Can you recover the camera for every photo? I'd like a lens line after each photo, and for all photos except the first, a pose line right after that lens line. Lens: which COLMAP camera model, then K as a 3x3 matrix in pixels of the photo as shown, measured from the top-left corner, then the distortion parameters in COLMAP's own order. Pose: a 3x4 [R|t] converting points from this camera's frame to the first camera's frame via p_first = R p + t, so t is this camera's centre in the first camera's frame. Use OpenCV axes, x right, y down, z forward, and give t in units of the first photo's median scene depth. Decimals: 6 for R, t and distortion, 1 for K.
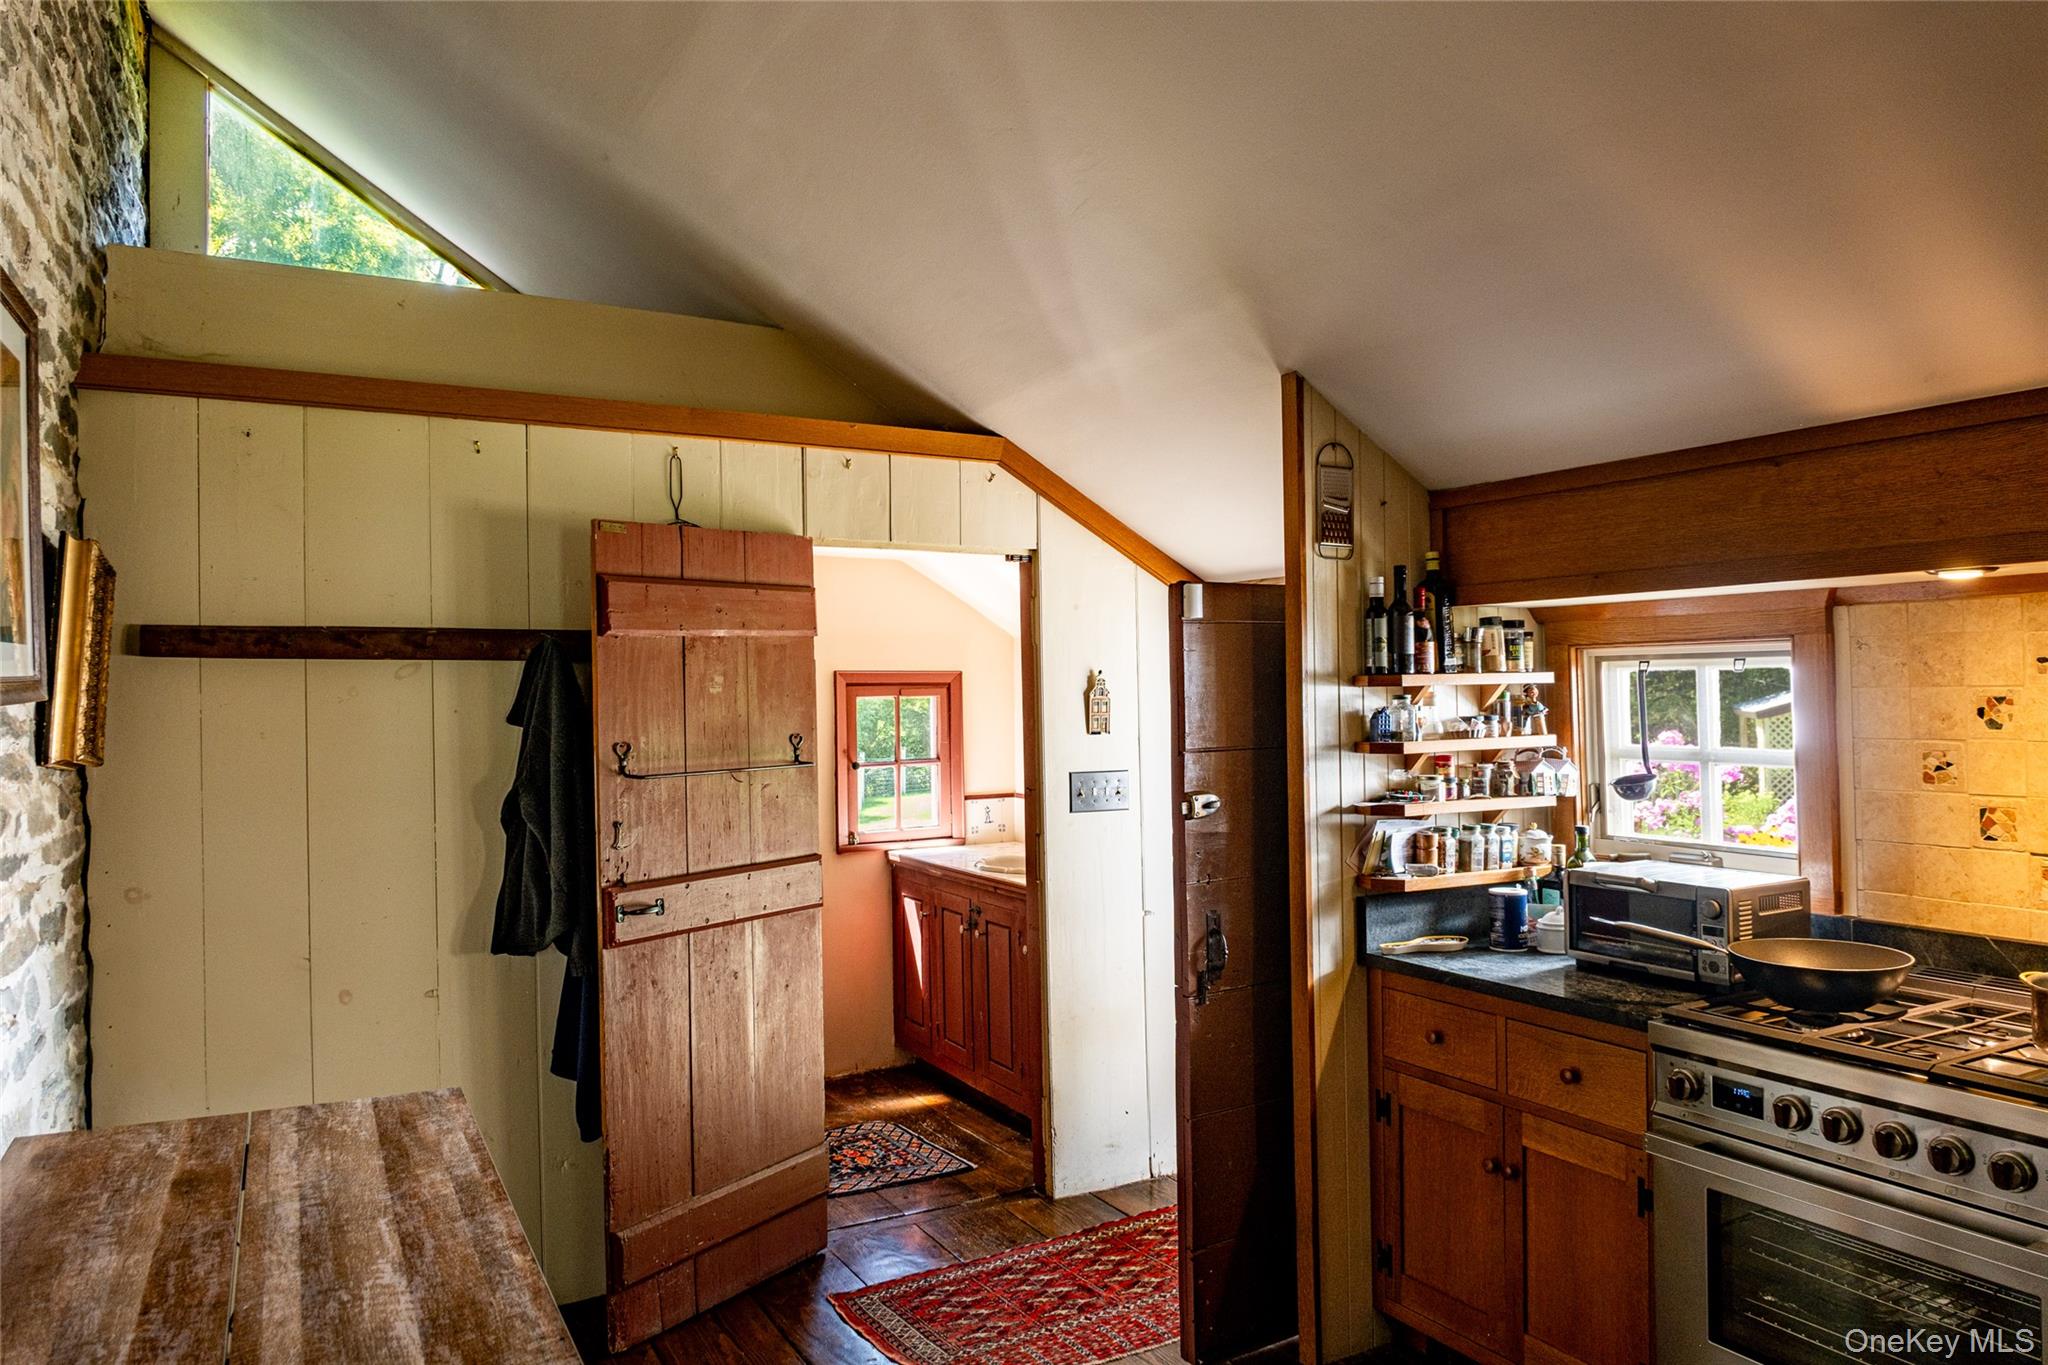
lens RADIAL K [[1396.9, 0, 1024.0], [0, 1396.9, 682.5], [0, 0, 1]] dist [-0.007908, -0.032913]
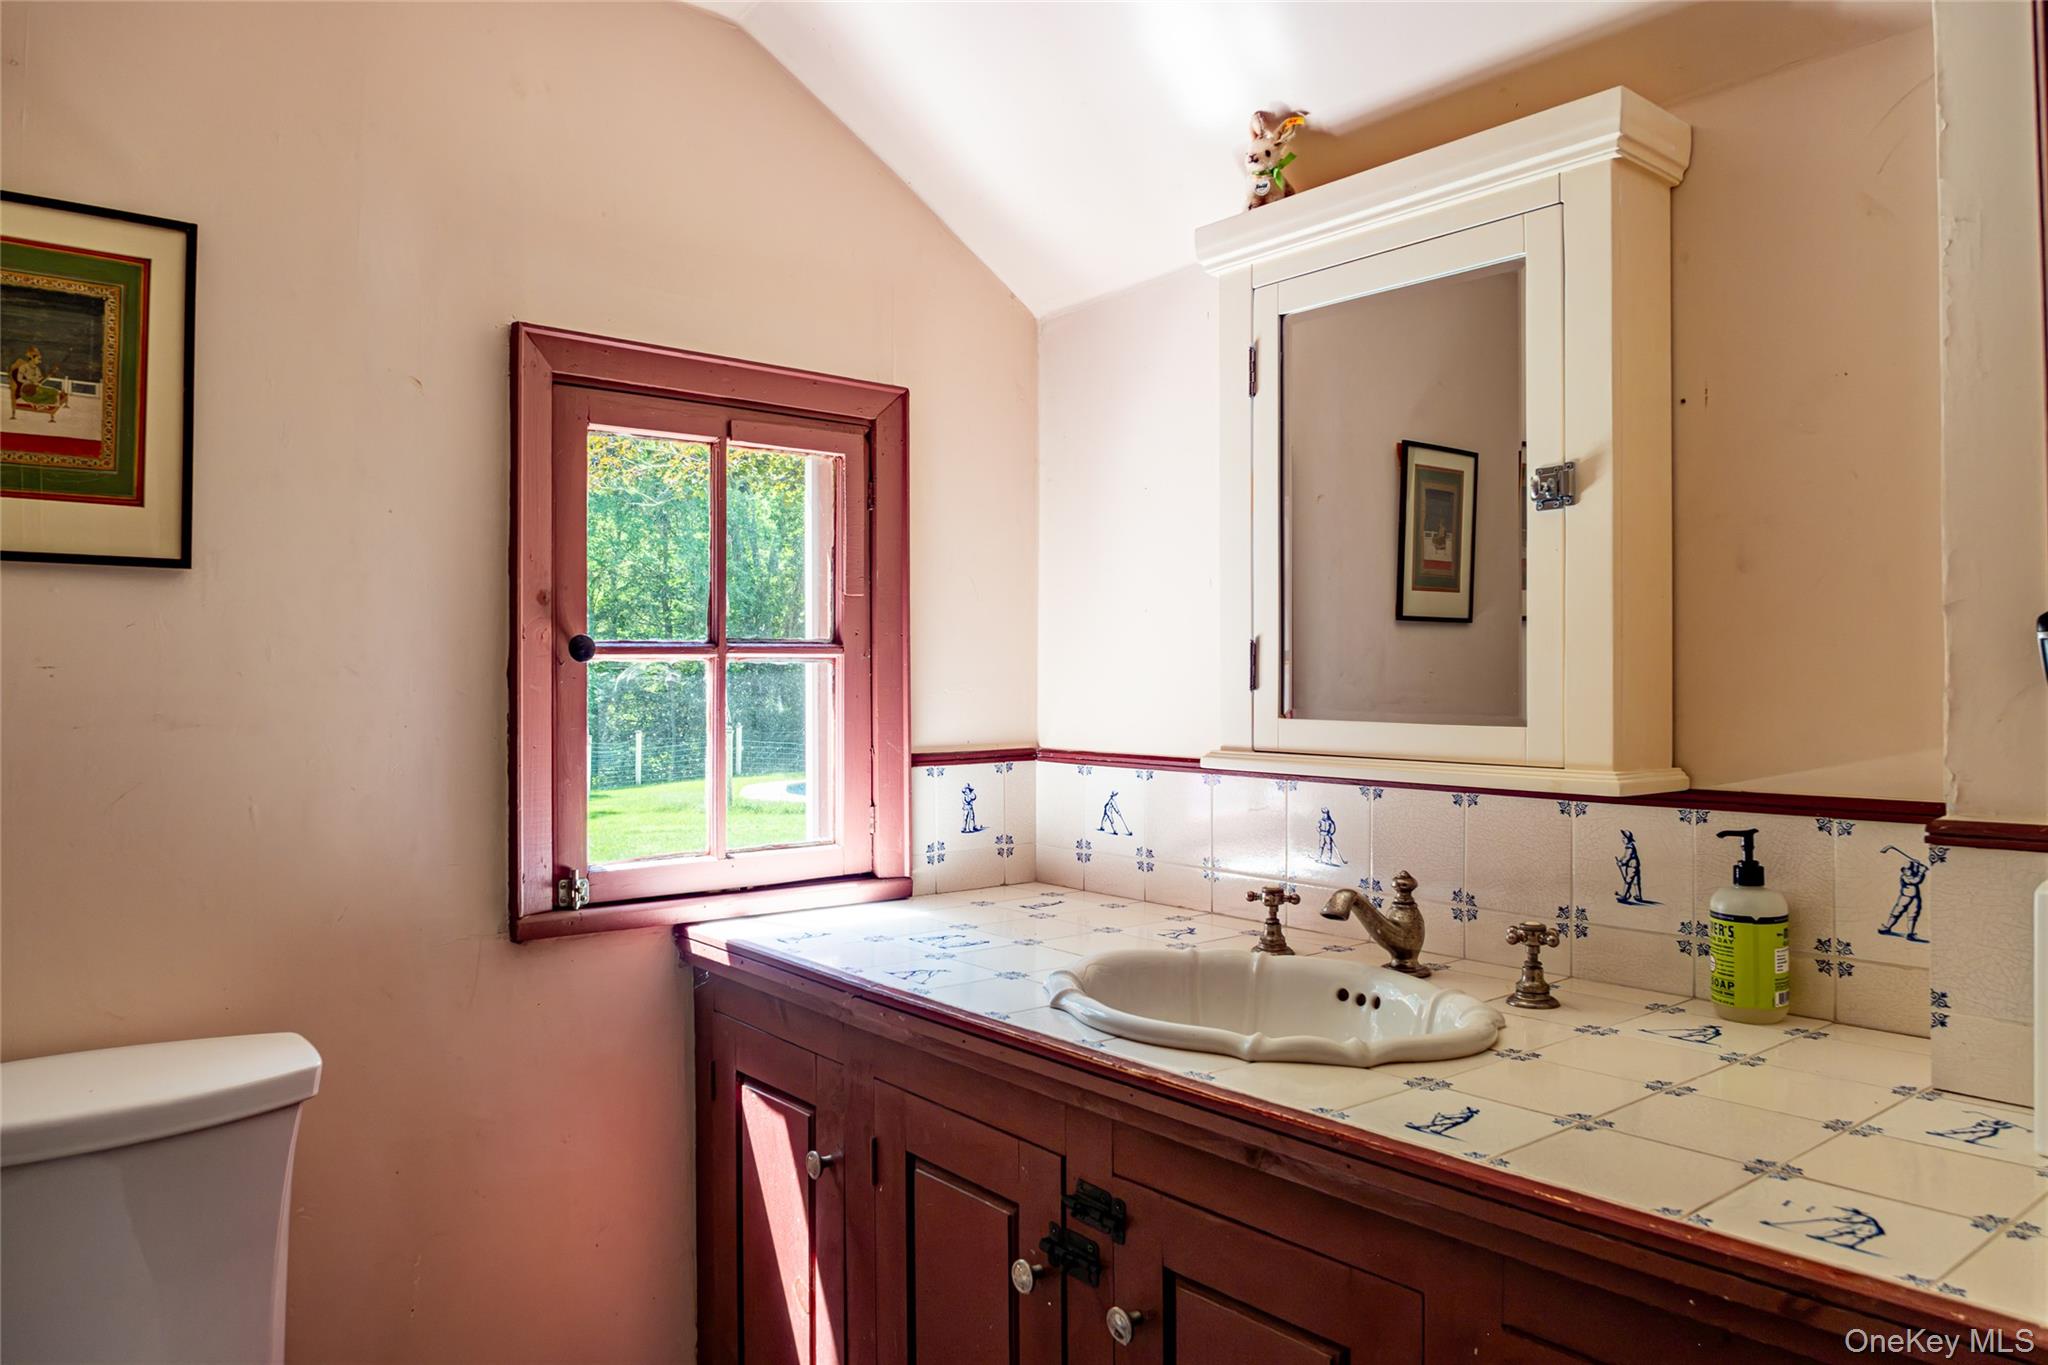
lens RADIAL K [[1396.9, 0, 1024.0], [0, 1396.9, 682.5], [0, 0, 1]] dist [-0.007908, -0.032913]
pose [[0.980440, 0.018525, 0.195946, -0.085470], [-0.021491, 0.999684, 0.013023, 0.060800], [-0.195643, -0.016980, 0.980528, 0.684110]]
